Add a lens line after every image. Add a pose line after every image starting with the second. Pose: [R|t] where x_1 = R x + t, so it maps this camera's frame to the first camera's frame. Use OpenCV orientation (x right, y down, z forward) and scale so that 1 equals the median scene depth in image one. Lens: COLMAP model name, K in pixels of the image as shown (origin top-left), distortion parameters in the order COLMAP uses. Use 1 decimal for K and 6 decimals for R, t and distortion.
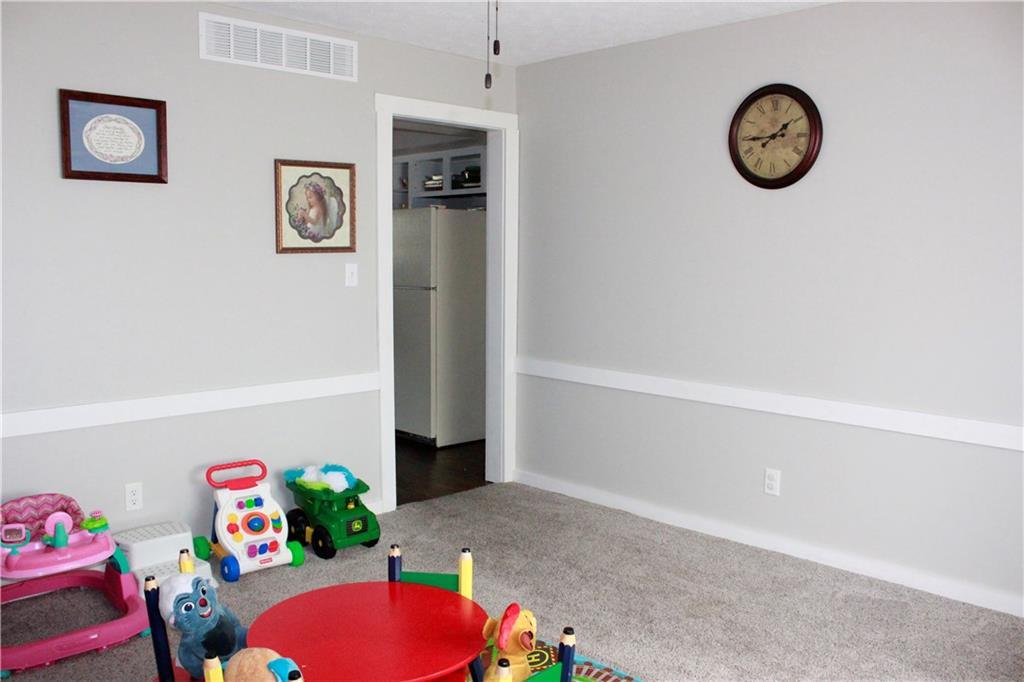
lens RADIAL K [[854.4, 0, 509.7], [0, 854.4, 355.0], [0, 0, 1]] dist [-0.164540, 0.148054]
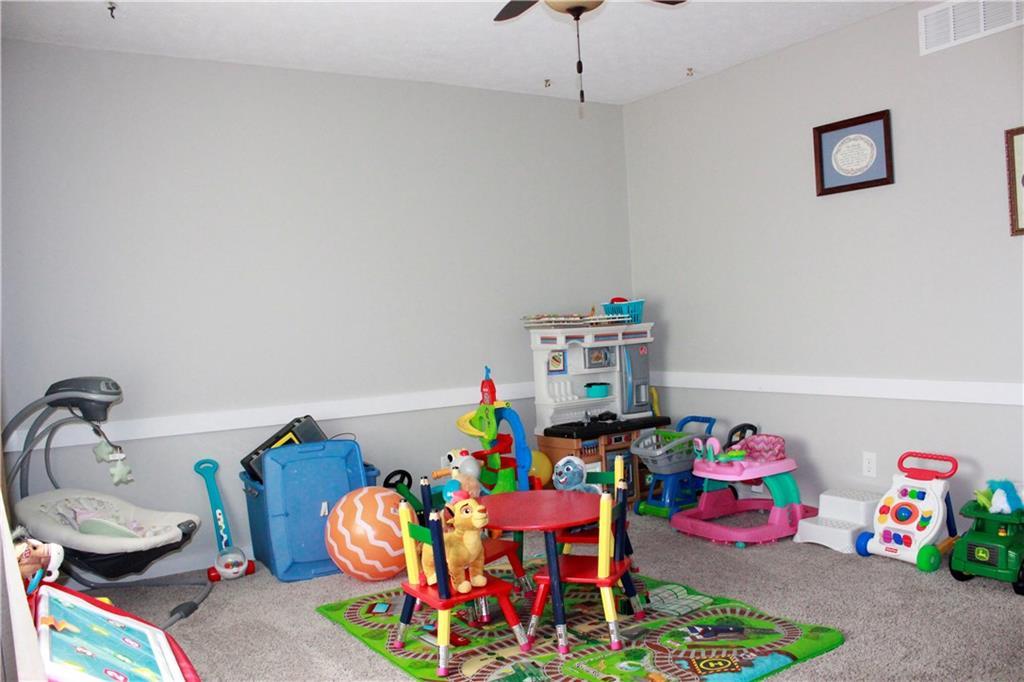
lens RADIAL K [[854.4, 0, 509.7], [0, 854.4, 355.0], [0, 0, 1]] dist [-0.164540, 0.148054]
pose [[-0.206107, 0.043145, -0.977578, 0.774174], [-0.068350, 0.995953, 0.058366, -0.011511], [0.976139, 0.078847, -0.202324, 0.758106]]
